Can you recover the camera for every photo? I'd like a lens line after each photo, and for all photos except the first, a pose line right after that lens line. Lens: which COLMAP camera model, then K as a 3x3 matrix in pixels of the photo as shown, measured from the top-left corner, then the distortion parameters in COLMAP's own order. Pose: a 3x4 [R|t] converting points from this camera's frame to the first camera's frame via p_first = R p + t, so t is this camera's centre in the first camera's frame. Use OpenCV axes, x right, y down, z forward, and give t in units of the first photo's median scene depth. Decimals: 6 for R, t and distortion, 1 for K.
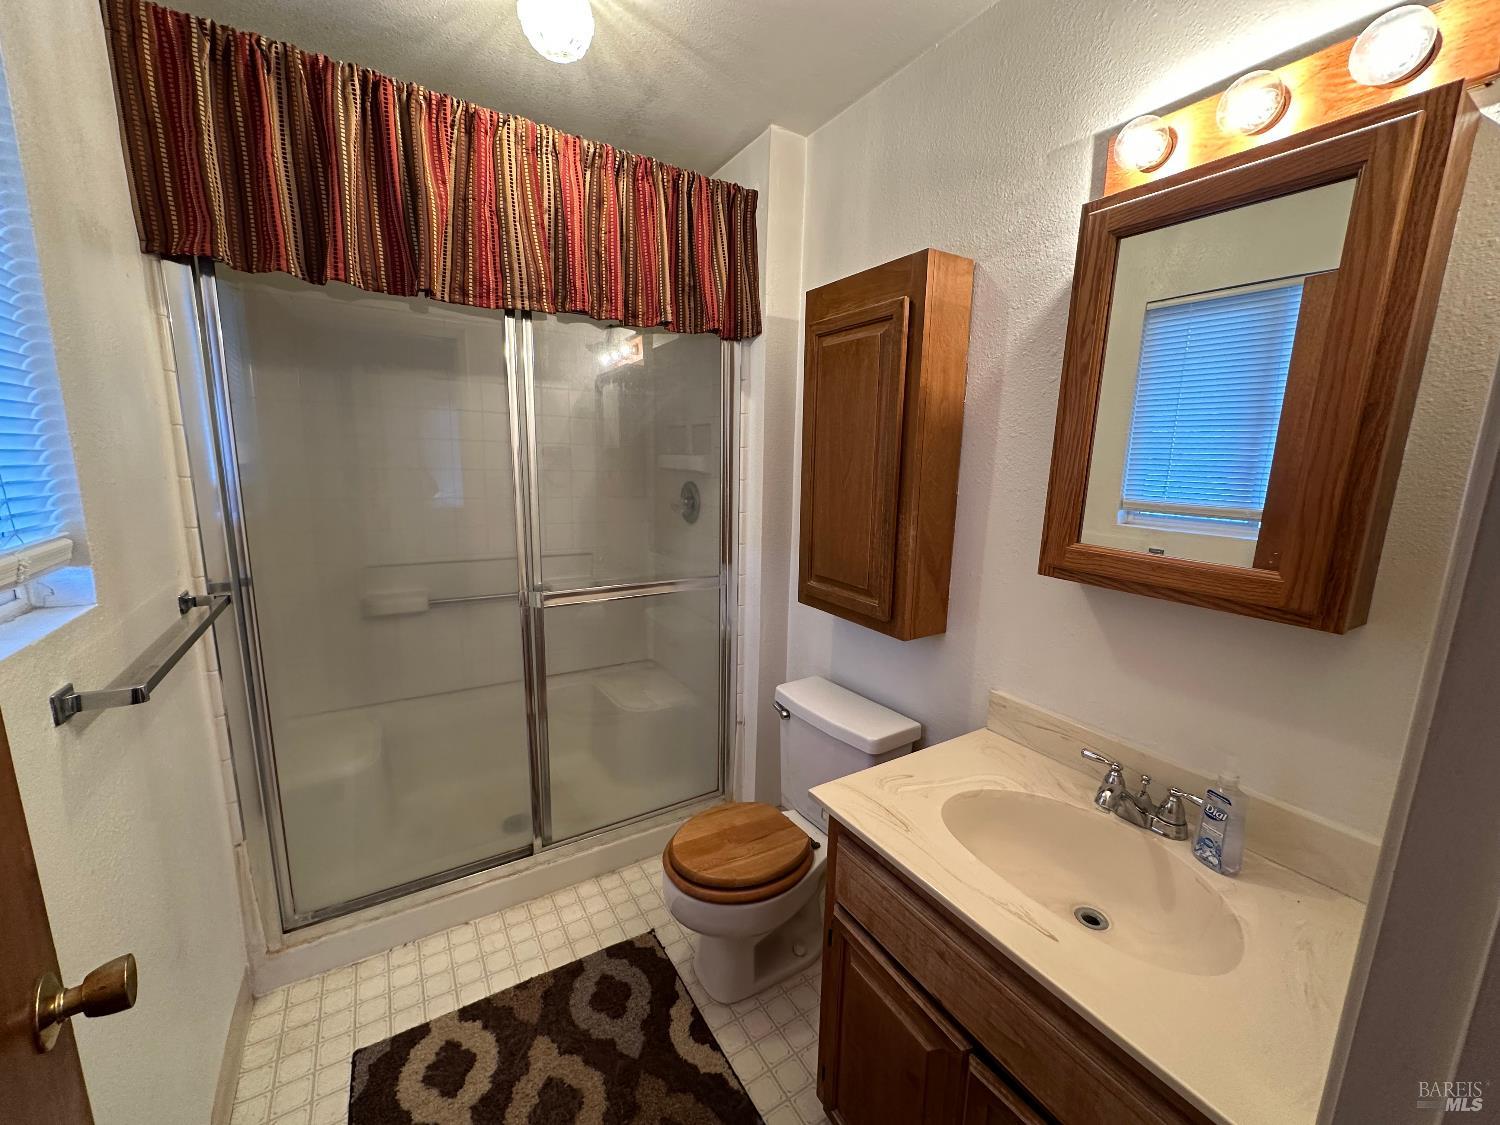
lens RADIAL K [[593.5, 0, 751.1], [0, 593.5, 565.2], [0, 0, 1]] dist [-0.003627, -0.000274]
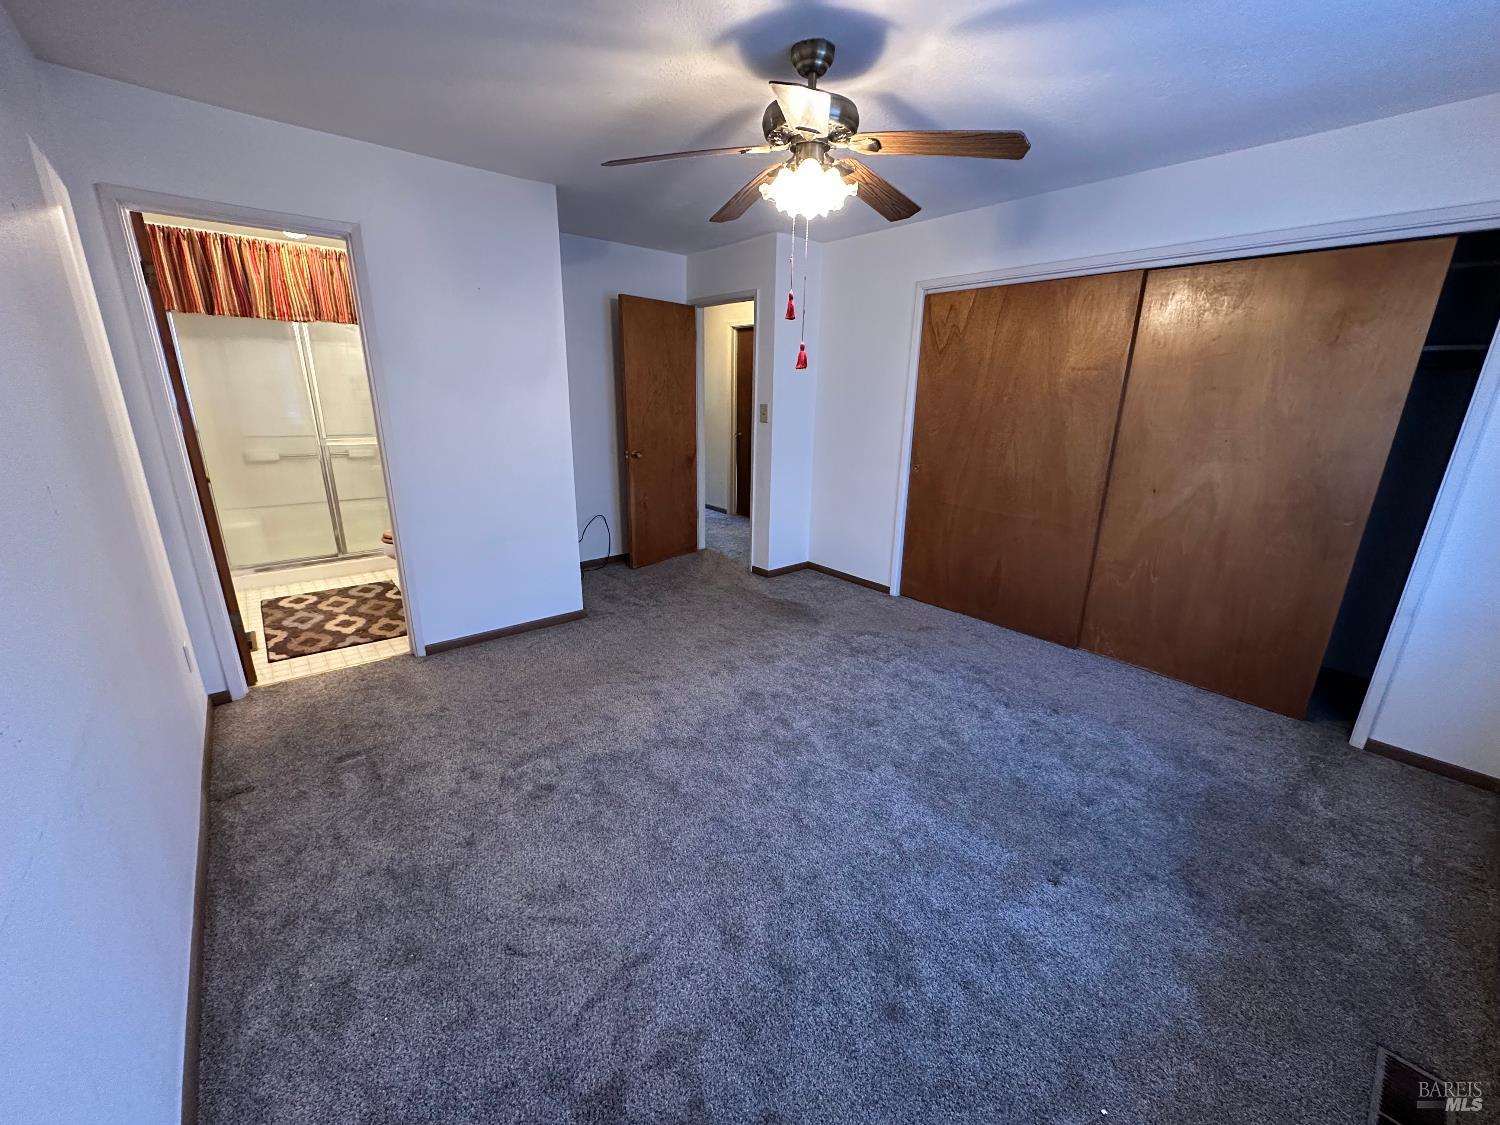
lens RADIAL K [[593.5, 0, 749.2], [0, 593.5, 562.3], [0, 0, 1]] dist [-0.003627, -0.000274]
pose [[0.989657, -0.044915, 0.136241, 1.168561], [0.029254, 0.992952, 0.114852, 0.370449], [-0.140439, -0.109679, 0.983996, -1.943884]]
